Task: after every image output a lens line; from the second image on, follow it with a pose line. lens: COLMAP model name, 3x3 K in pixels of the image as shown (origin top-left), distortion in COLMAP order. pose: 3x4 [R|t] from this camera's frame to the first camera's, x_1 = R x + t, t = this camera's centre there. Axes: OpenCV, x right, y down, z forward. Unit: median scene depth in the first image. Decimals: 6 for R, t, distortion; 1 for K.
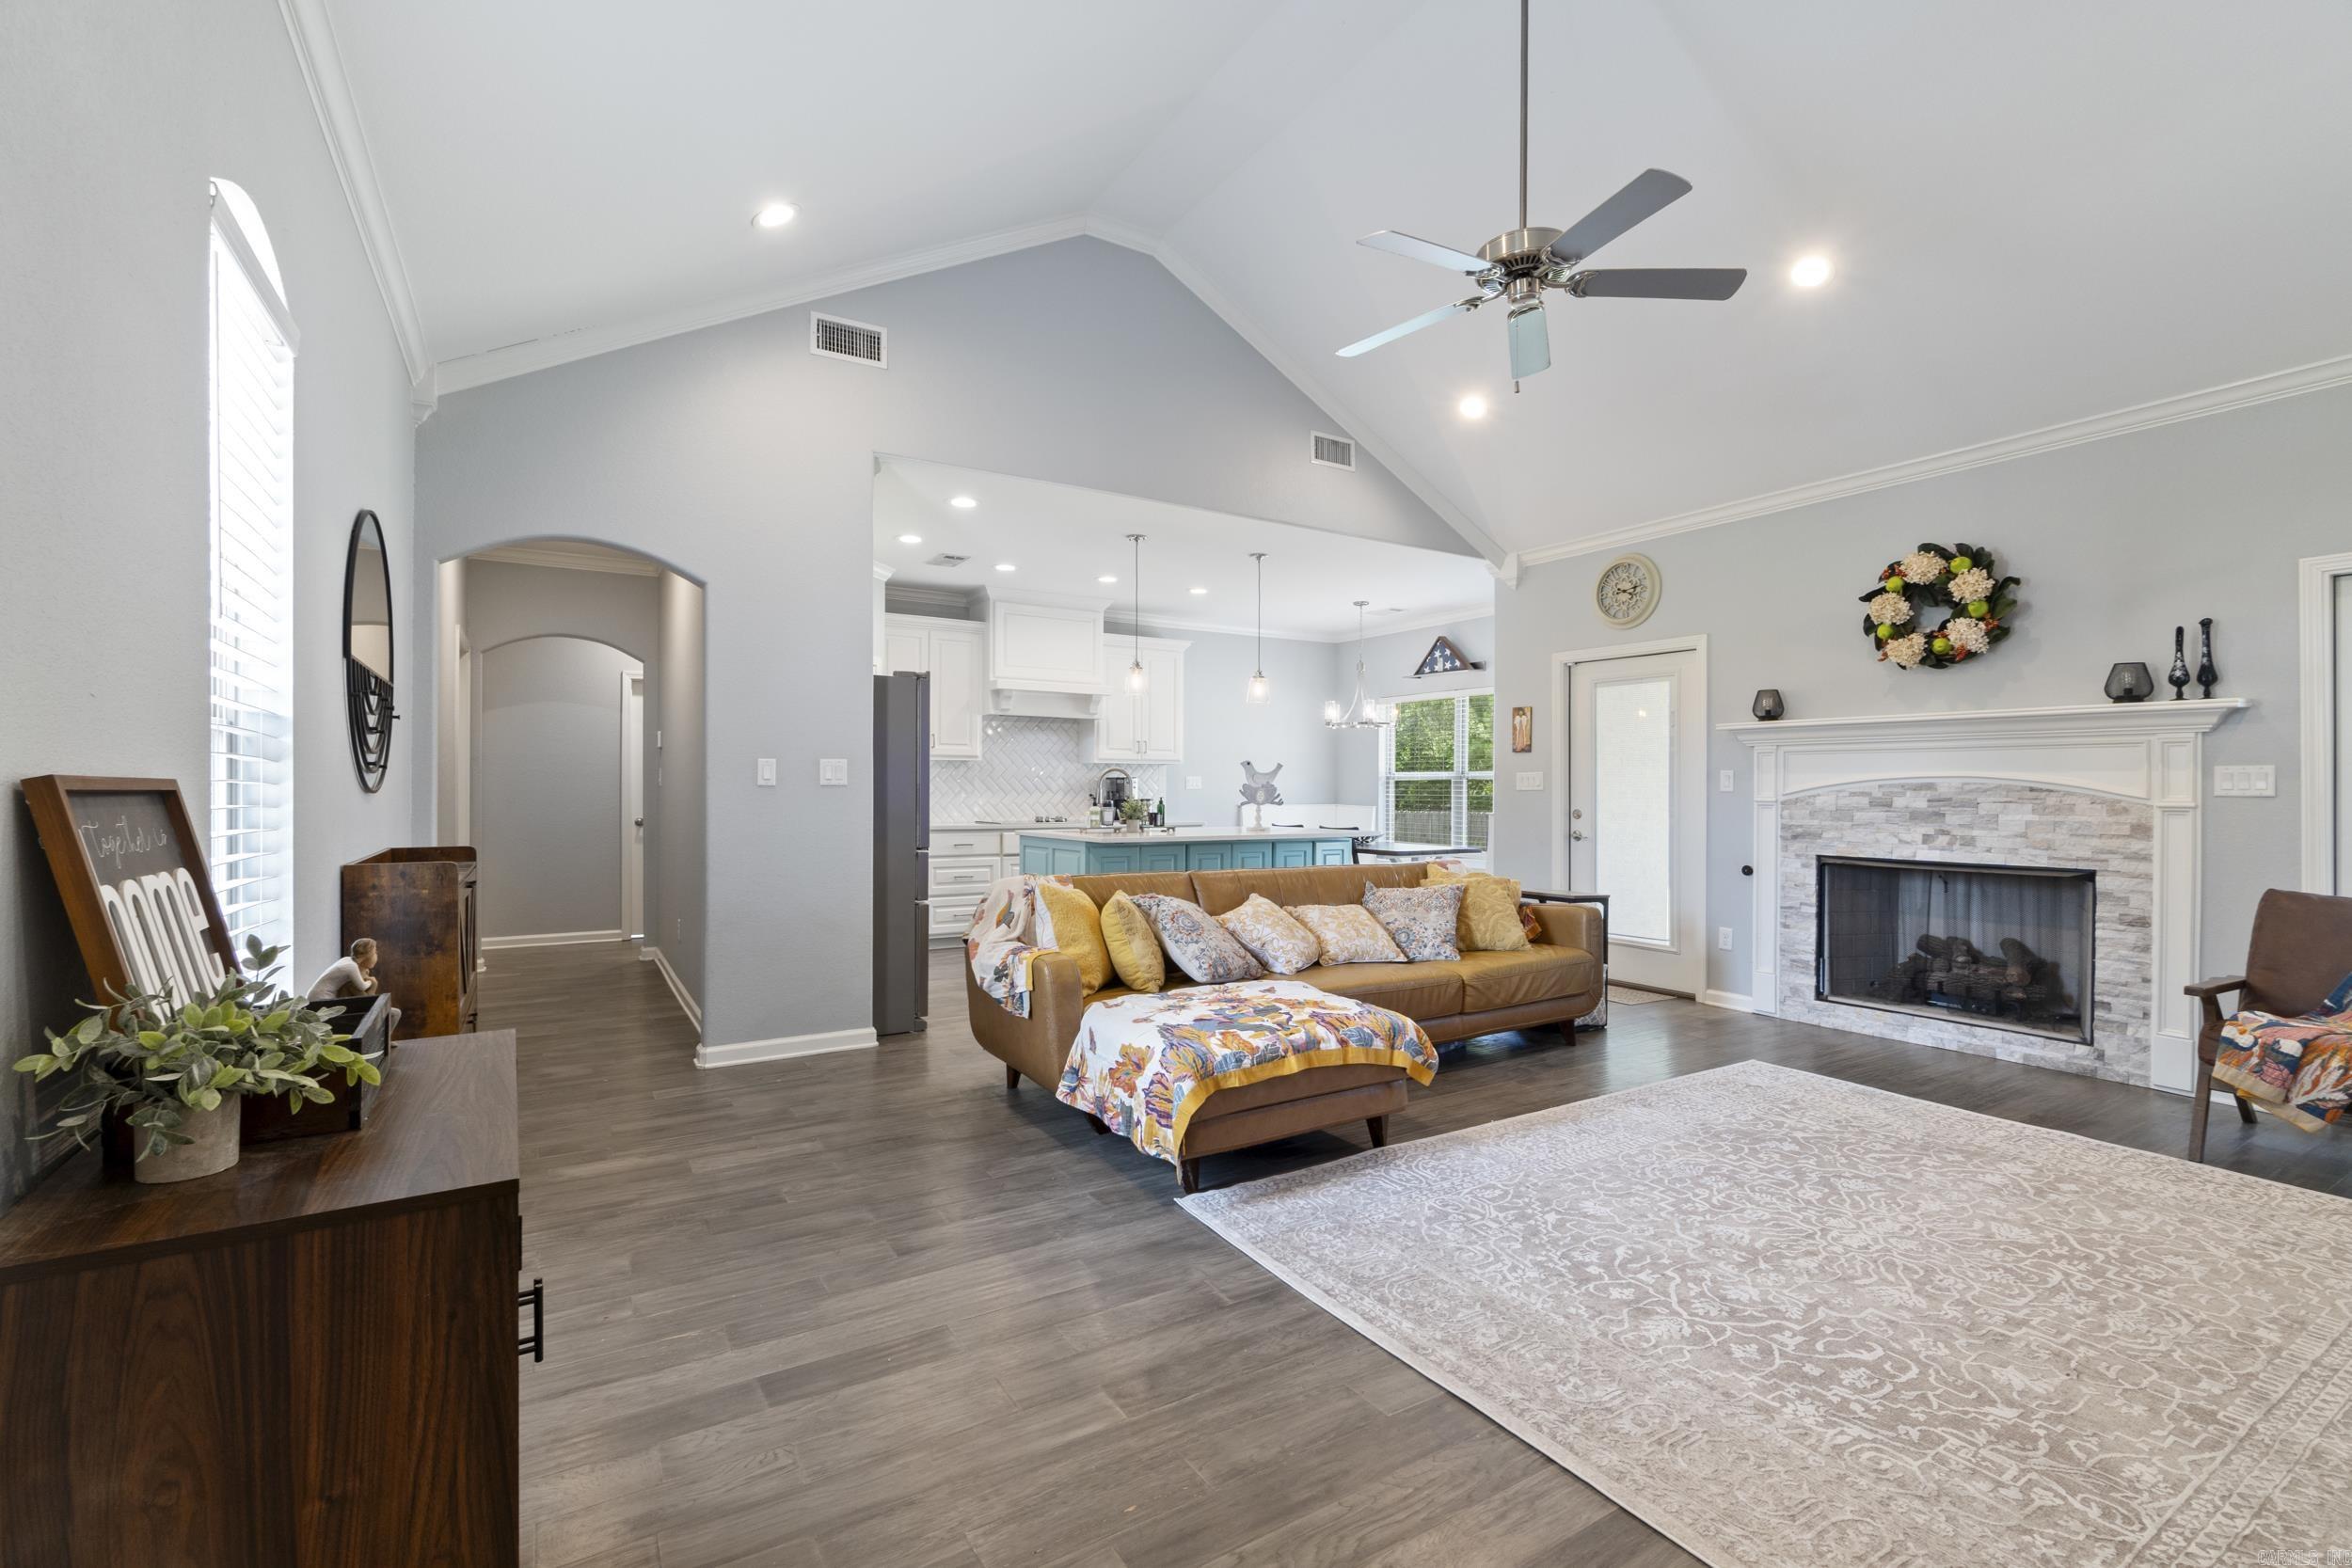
lens RADIAL K [[1004.5, 0, 1162.6], [0, 1004.5, 783.6], [0, 0, 1]] dist [0.001096, 0.000286]
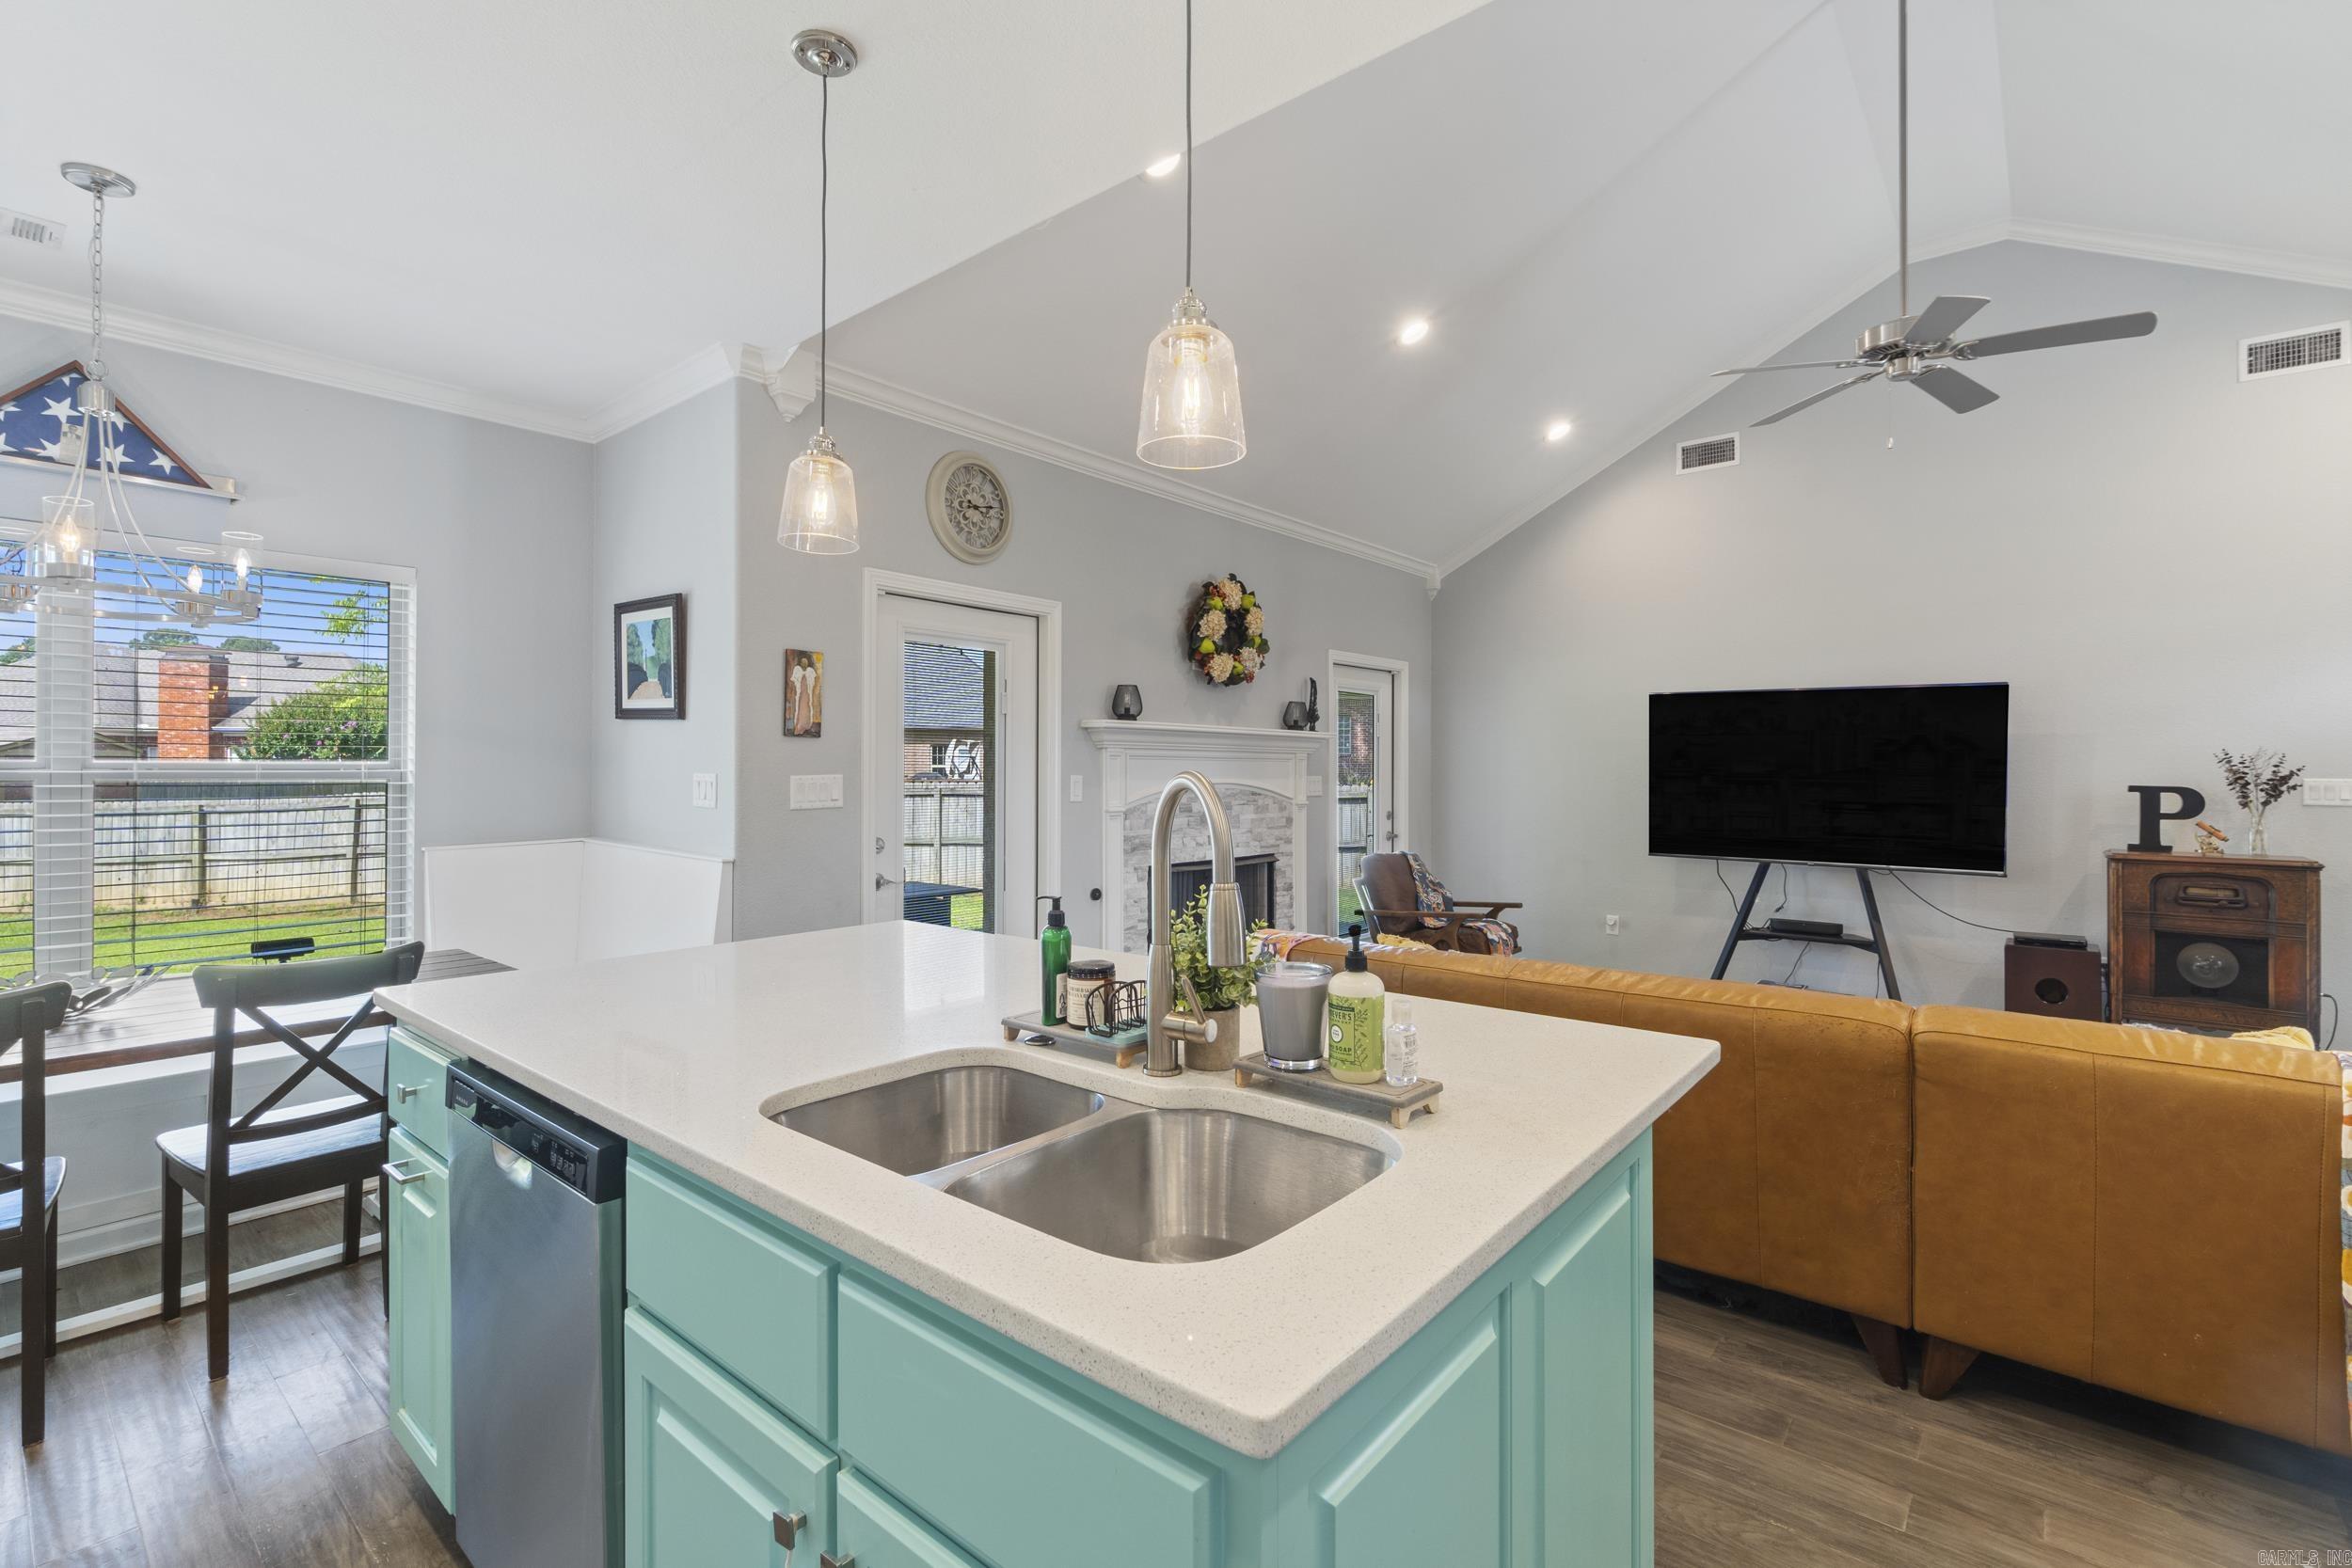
lens RADIAL K [[1057.5, 0, 1165.0], [0, 1057.5, 776.5], [0, 0, 1]] dist [-0.000149, 0.000064]
pose [[-0.314918, -0.003836, 0.949111, -0.290571], [-0.002203, 0.999992, 0.003311, -0.016298], [-0.949116, -0.001048, -0.314924, 1.269684]]
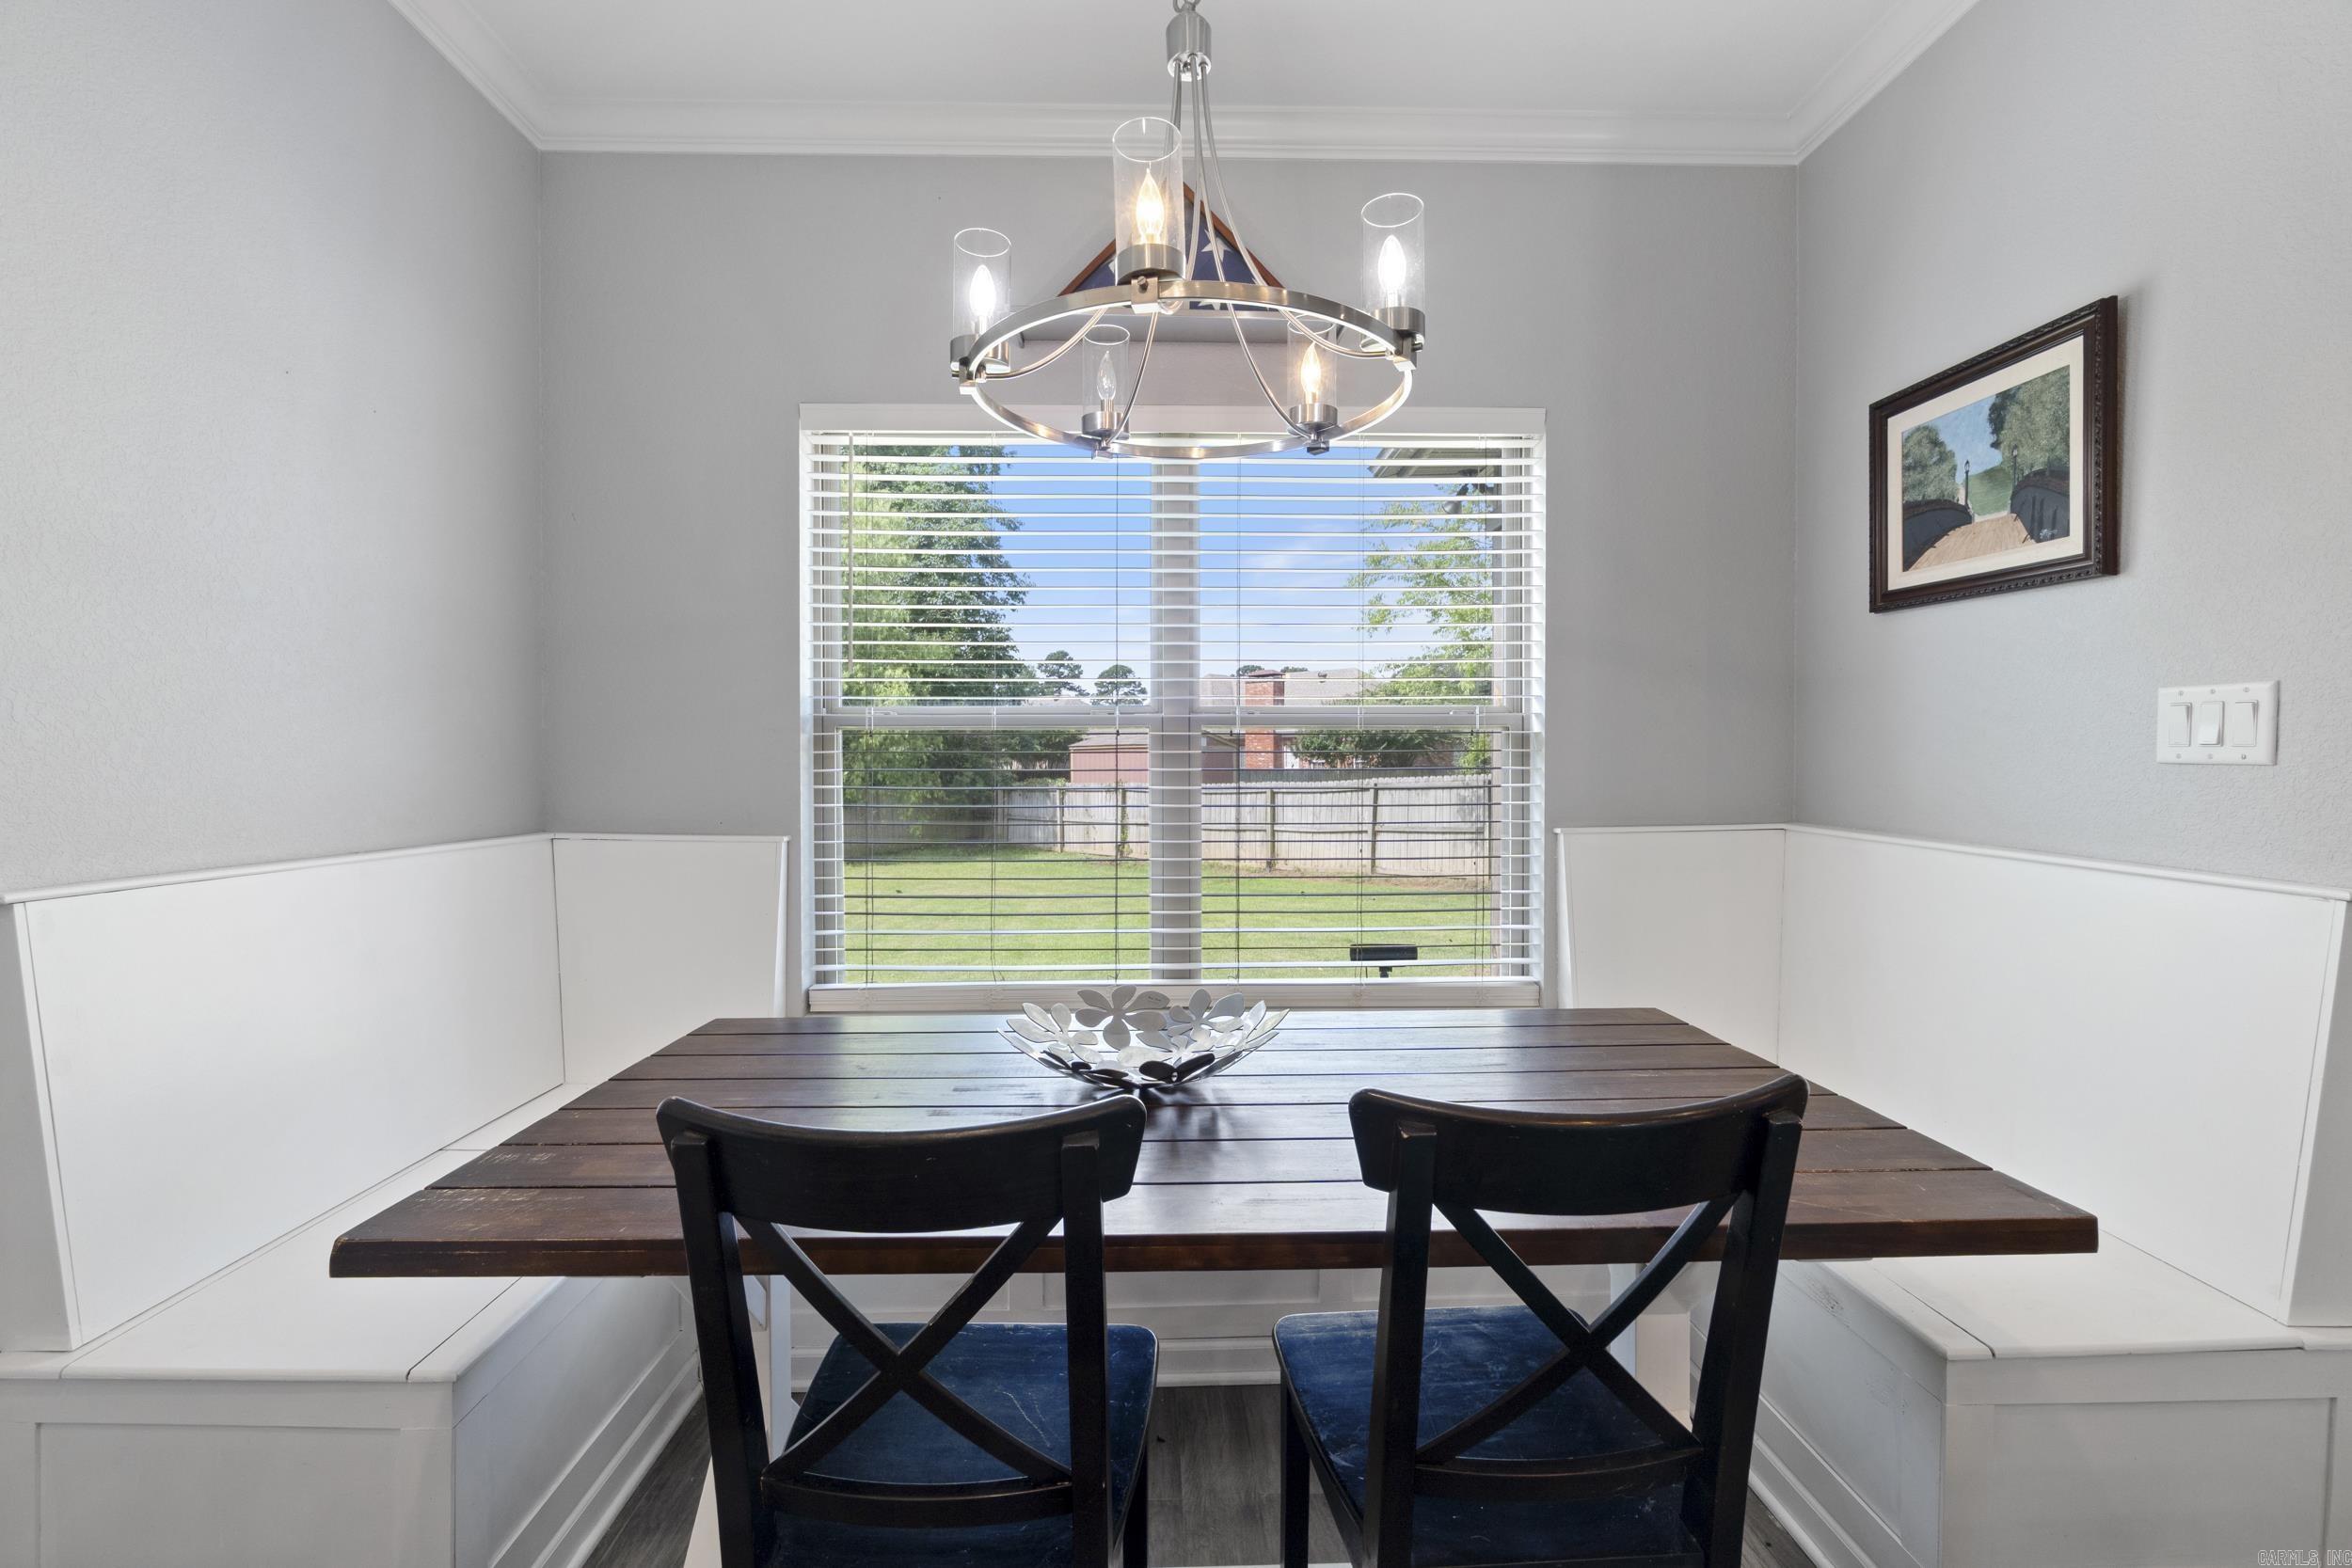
lens RADIAL K [[1004.5, 0, 1162.6], [0, 1004.5, 783.6], [0, 0, 1]] dist [0.001096, 0.000286]
pose [[0.500399, -0.011817, 0.865714, 0.019310], [-0.007684, 0.999807, 0.018089, 0.004991], [-0.865761, -0.015703, 0.500211, 1.422967]]
